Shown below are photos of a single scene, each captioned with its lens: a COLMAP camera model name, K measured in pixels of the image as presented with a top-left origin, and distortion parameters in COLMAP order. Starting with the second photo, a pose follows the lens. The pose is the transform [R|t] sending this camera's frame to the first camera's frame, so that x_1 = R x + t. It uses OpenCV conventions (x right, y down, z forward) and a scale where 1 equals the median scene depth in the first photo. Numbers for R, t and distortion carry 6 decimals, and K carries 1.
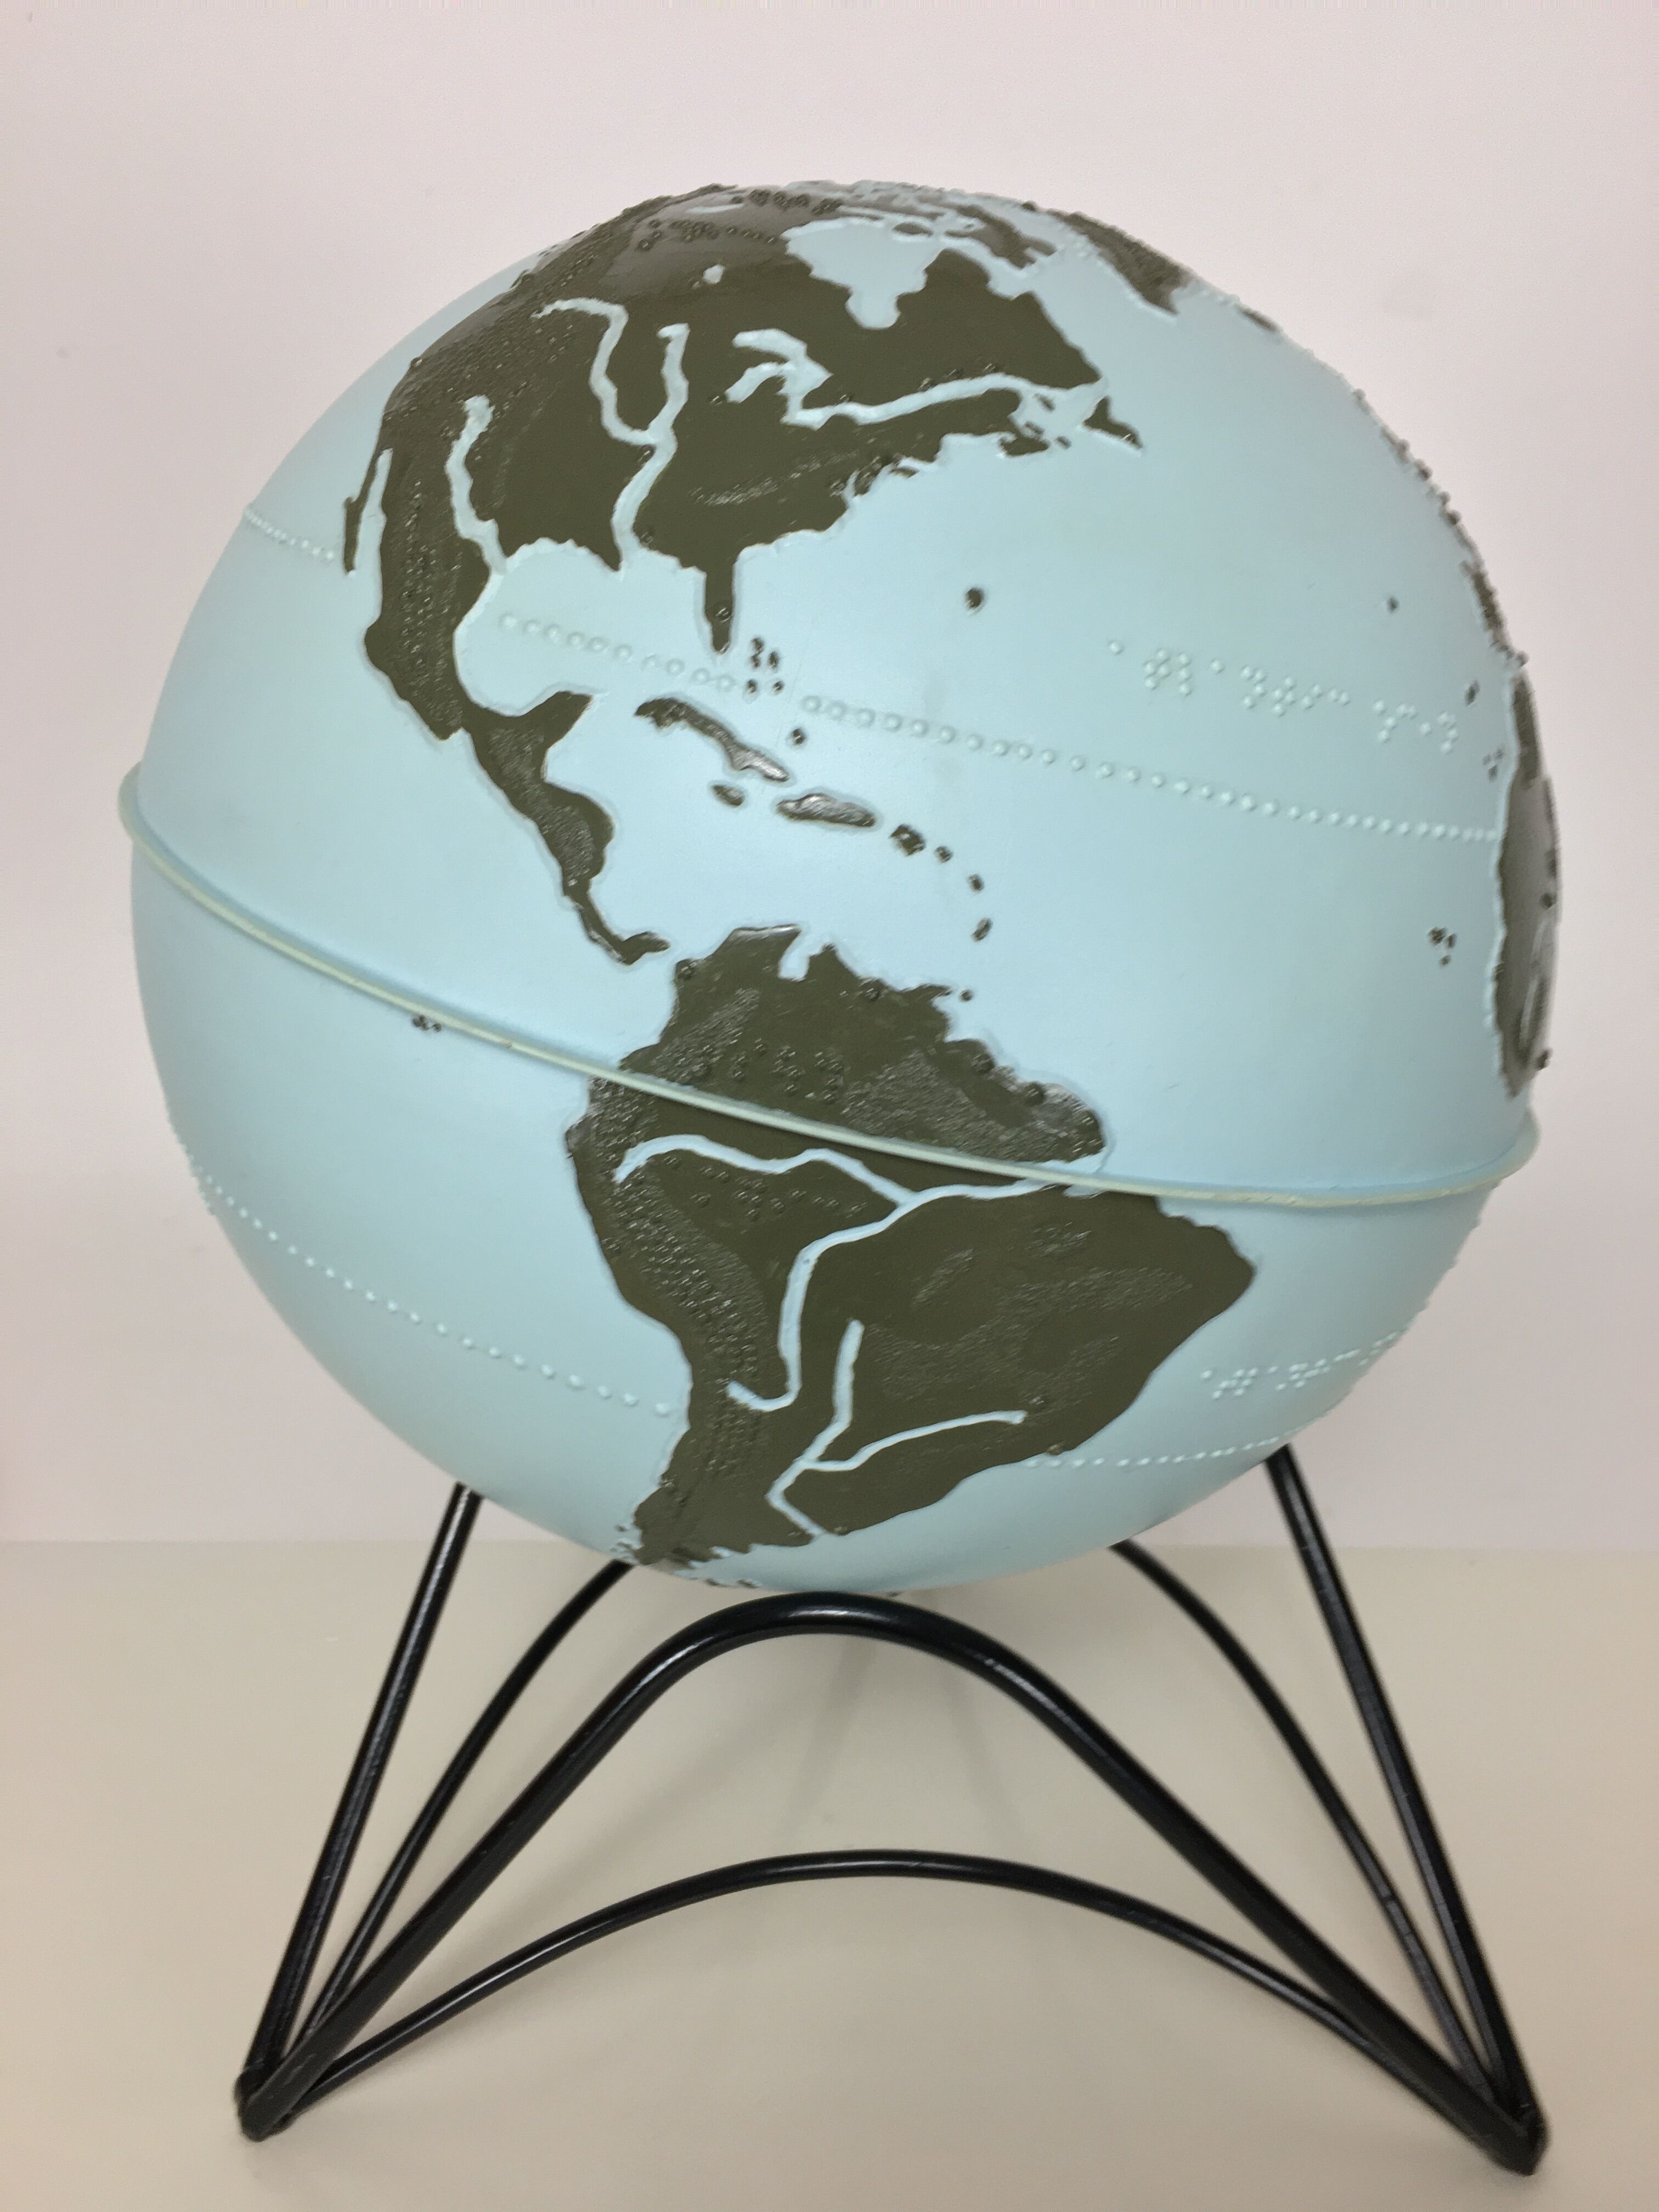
lens RADIAL K [[1895.6, 0, 835.6], [0, 1895.6, 1109.6], [0, 0, 1]] dist [0.032908, -0.001680]
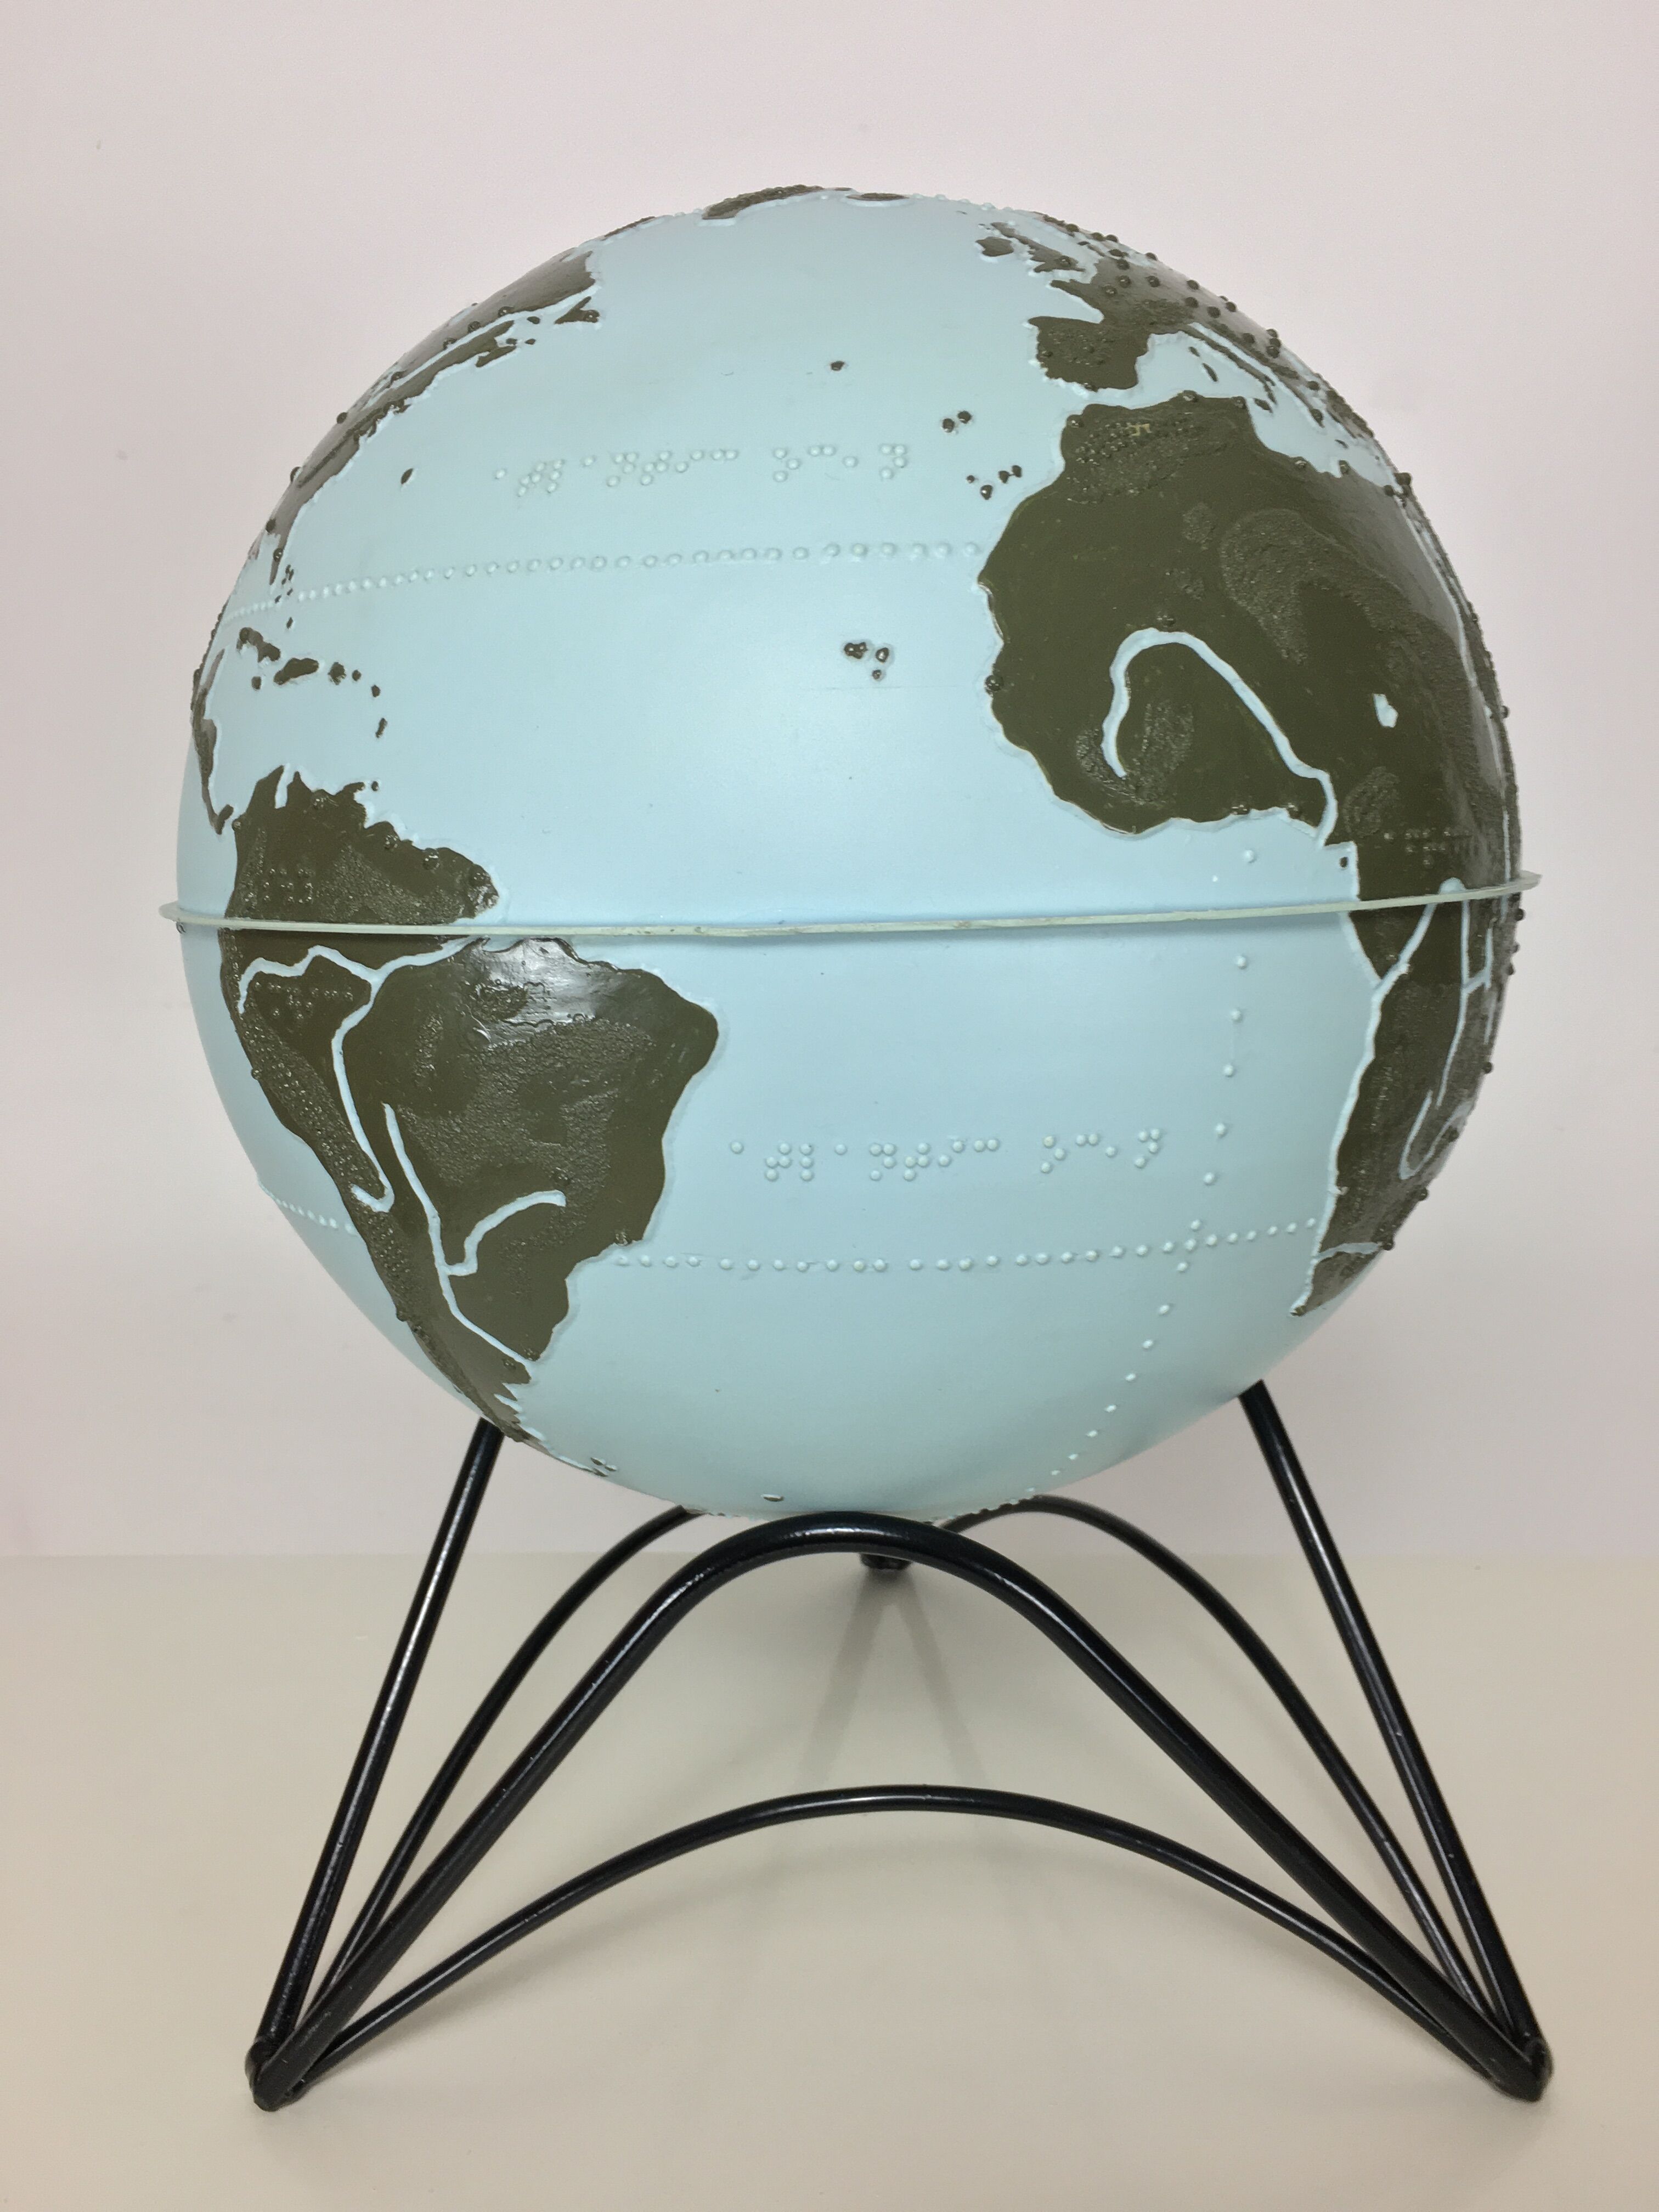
lens RADIAL K [[1895.6, 0, 826.3], [0, 1895.6, 1115.7], [0, 0, 1]] dist [0.032908, -0.001680]
pose [[0.759031, -0.148144, -0.633976, 0.885059], [-0.004512, 0.972547, -0.232662, 0.363711], [0.651039, 0.179458, 0.737525, 0.326877]]
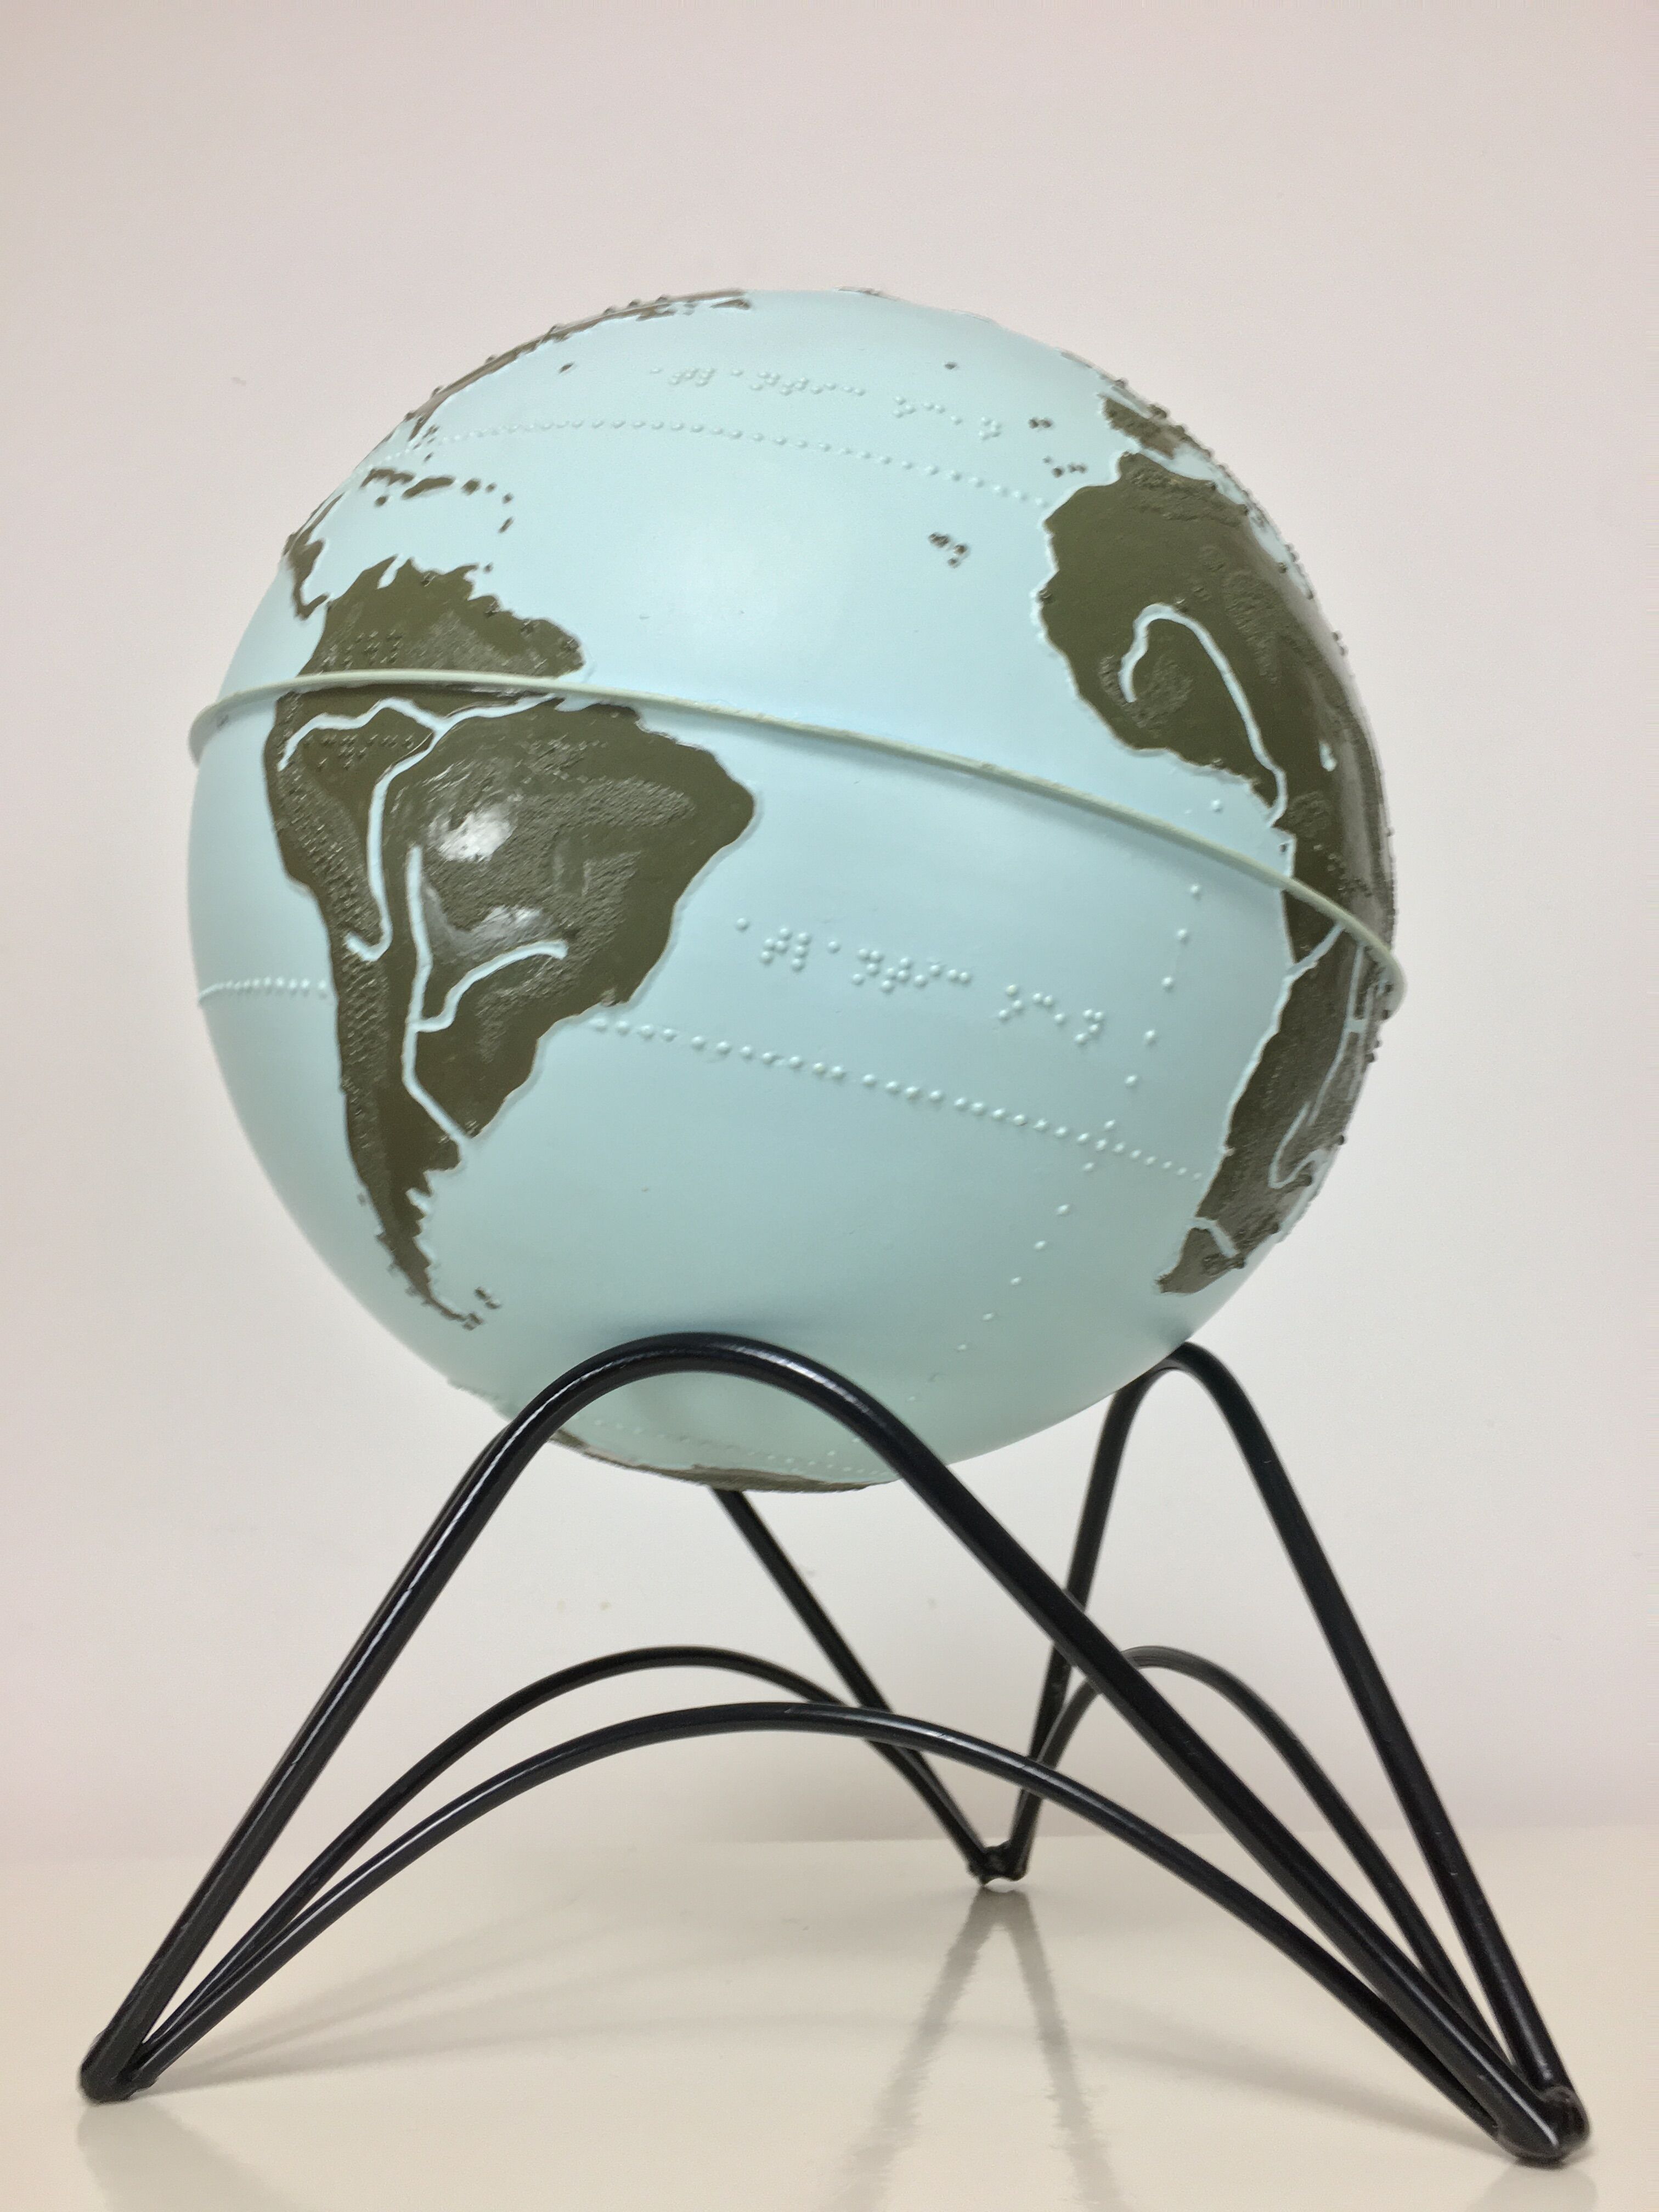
lens RADIAL K [[1895.6, 0, 826.5], [0, 1895.6, 1116.4], [0, 0, 1]] dist [0.032908, -0.001680]
pose [[0.869573, -0.113833, -0.480504, 0.771407], [-0.156283, 0.859607, -0.486469, 0.777225], [0.468421, 0.498115, 0.729701, 0.310586]]
